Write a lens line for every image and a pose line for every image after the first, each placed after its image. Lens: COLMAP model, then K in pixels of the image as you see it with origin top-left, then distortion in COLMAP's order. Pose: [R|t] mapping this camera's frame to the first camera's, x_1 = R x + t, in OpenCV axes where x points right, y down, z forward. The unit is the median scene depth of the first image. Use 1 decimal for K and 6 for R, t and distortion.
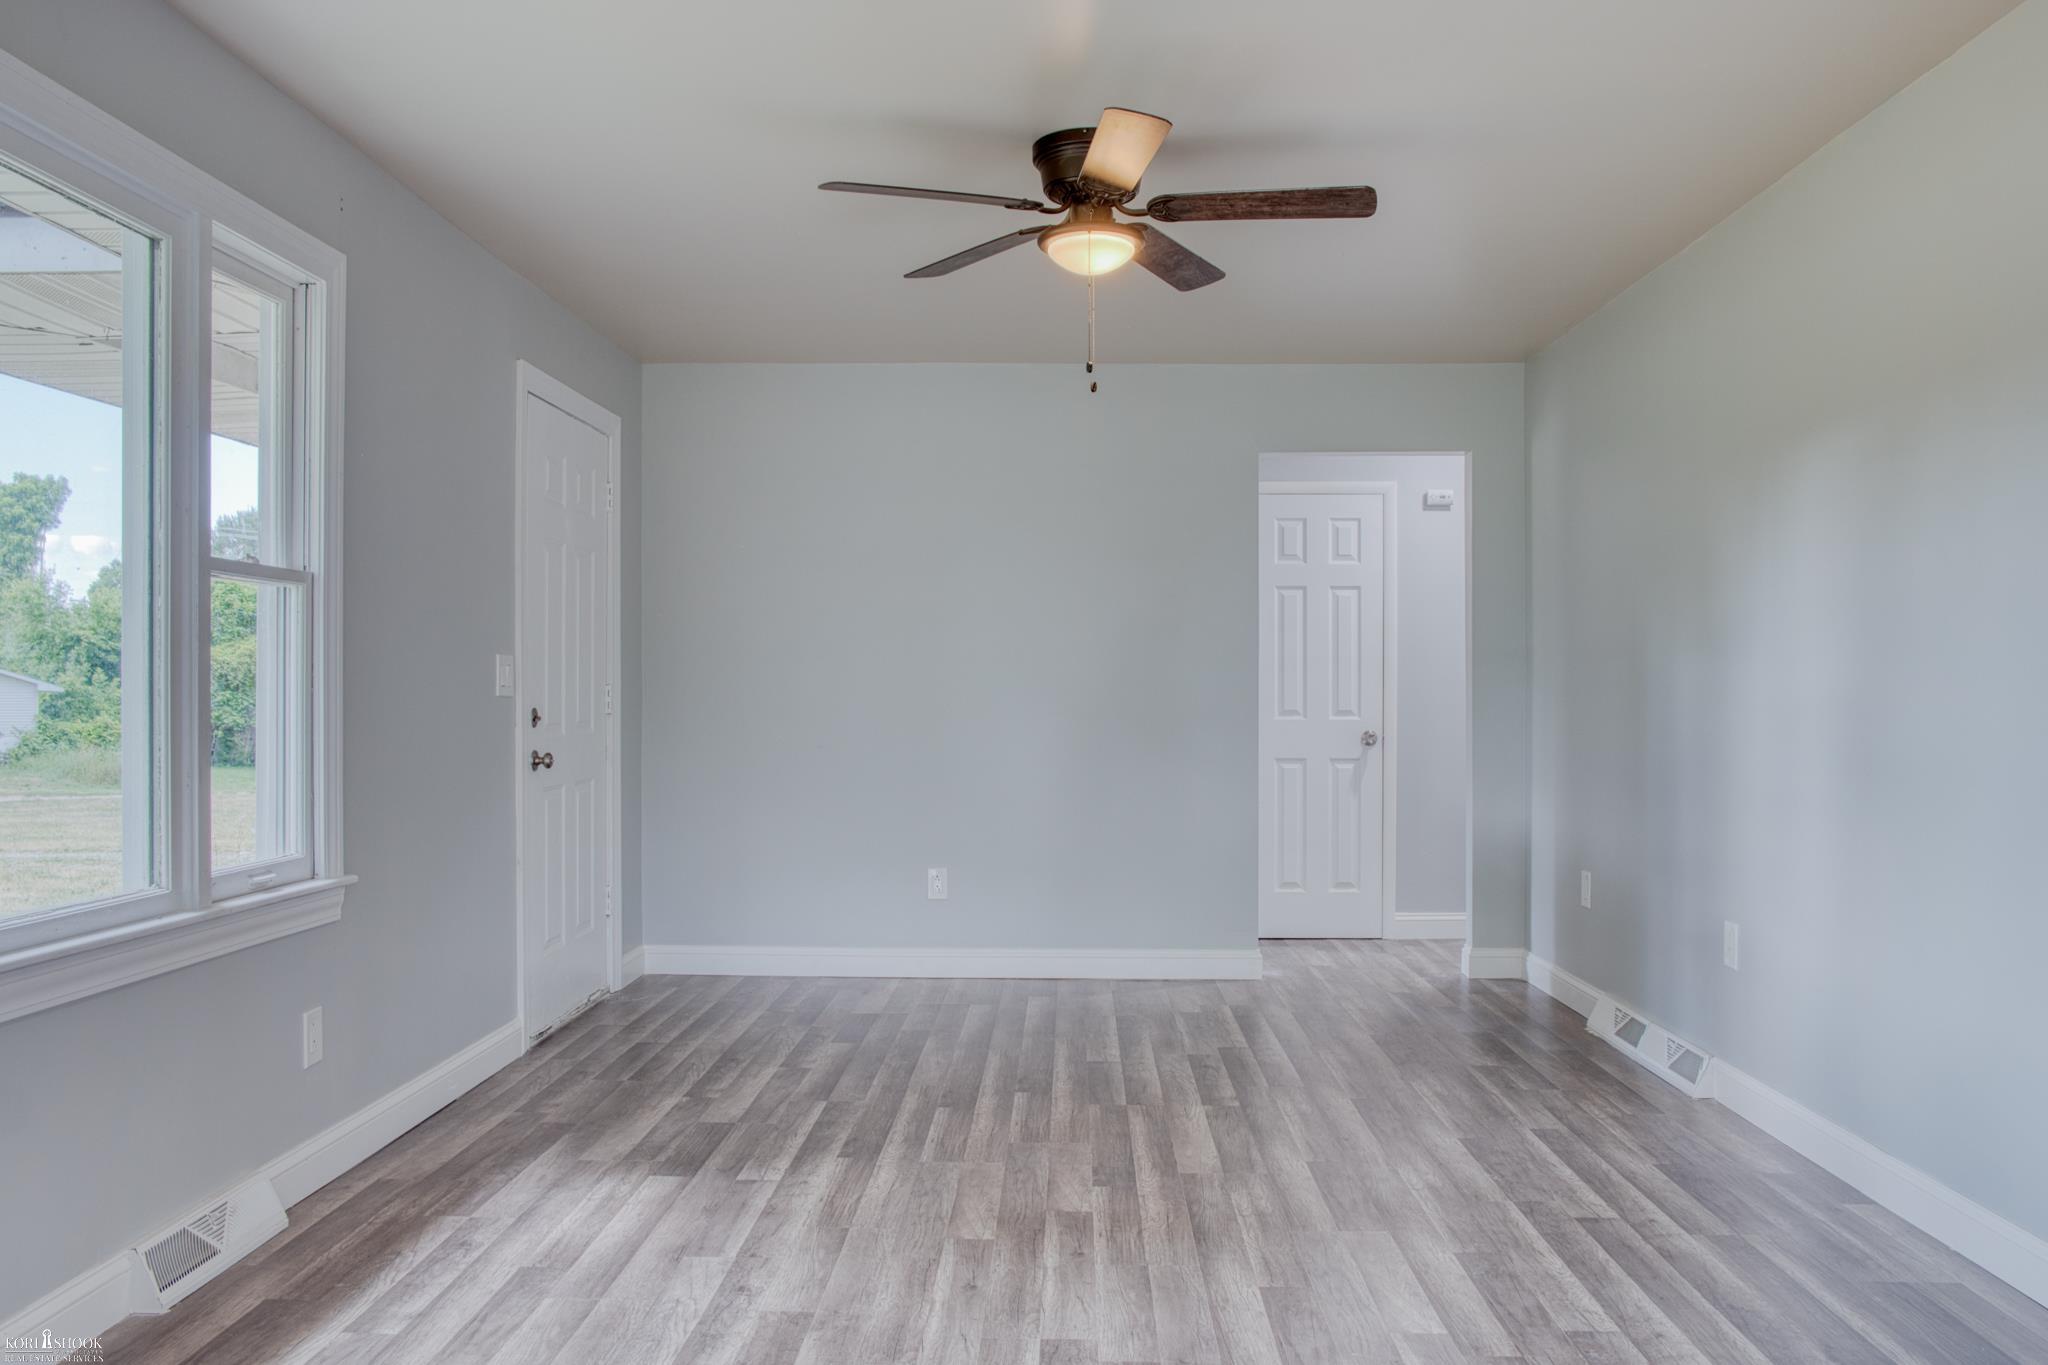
lens RADIAL K [[1604.2, 0, 1029.5], [0, 1604.2, 687.2], [0, 0, 1]] dist [-0.085338, 0.123038]
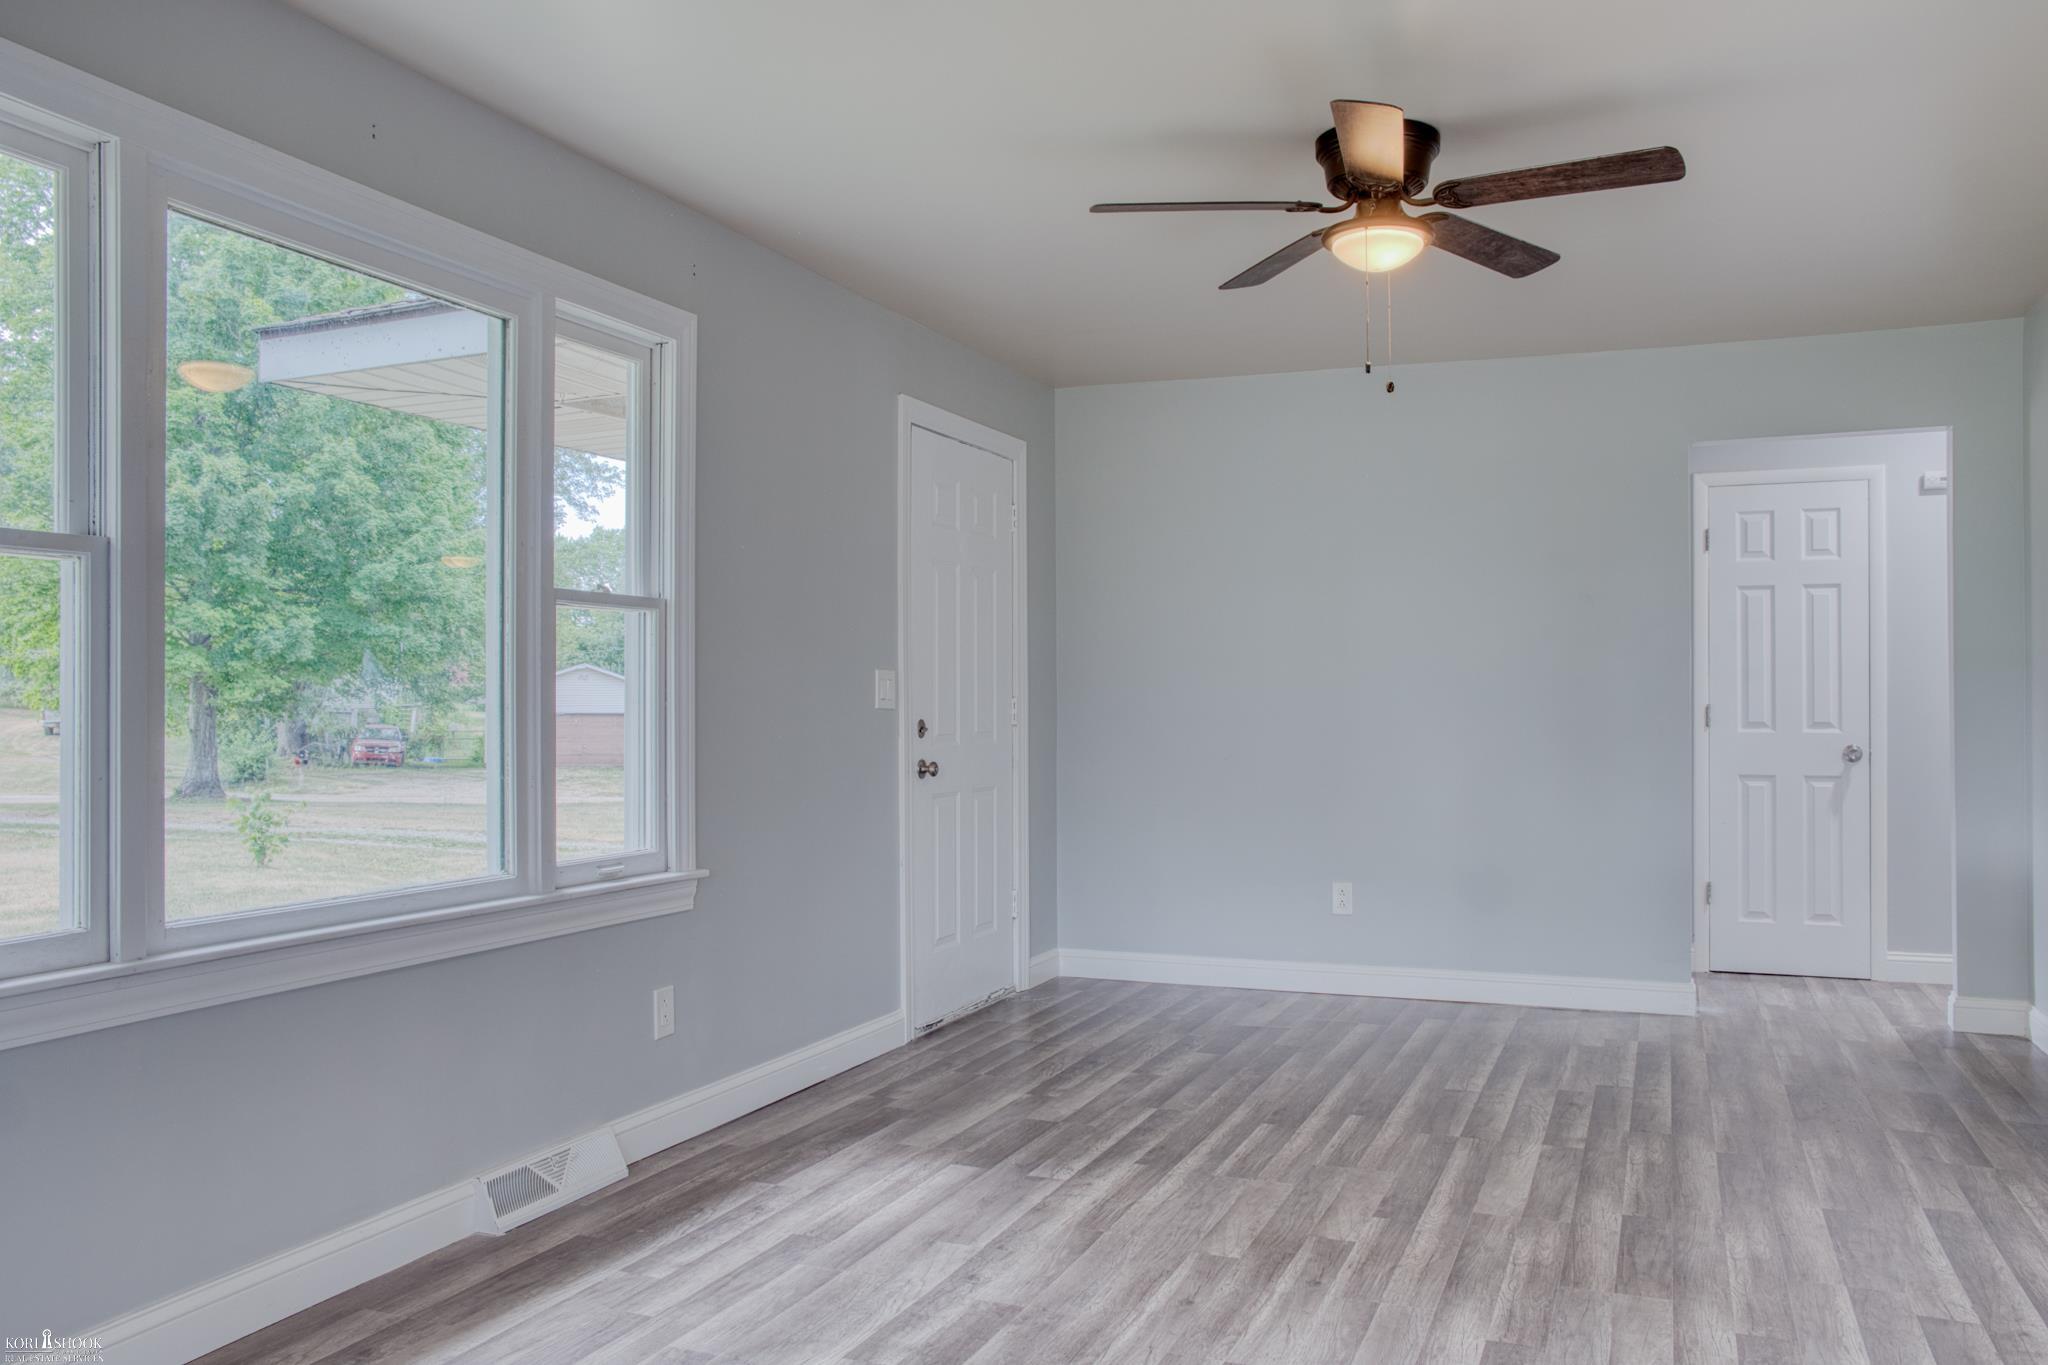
lens RADIAL K [[1604.2, 0, 1029.5], [0, 1604.2, 687.2], [0, 0, 1]] dist [-0.085338, 0.123038]
pose [[0.938376, -0.006137, -0.345560, 0.175604], [0.003710, 0.999964, -0.007683, -0.000124], [0.345595, 0.005928, 0.938365, 0.025071]]
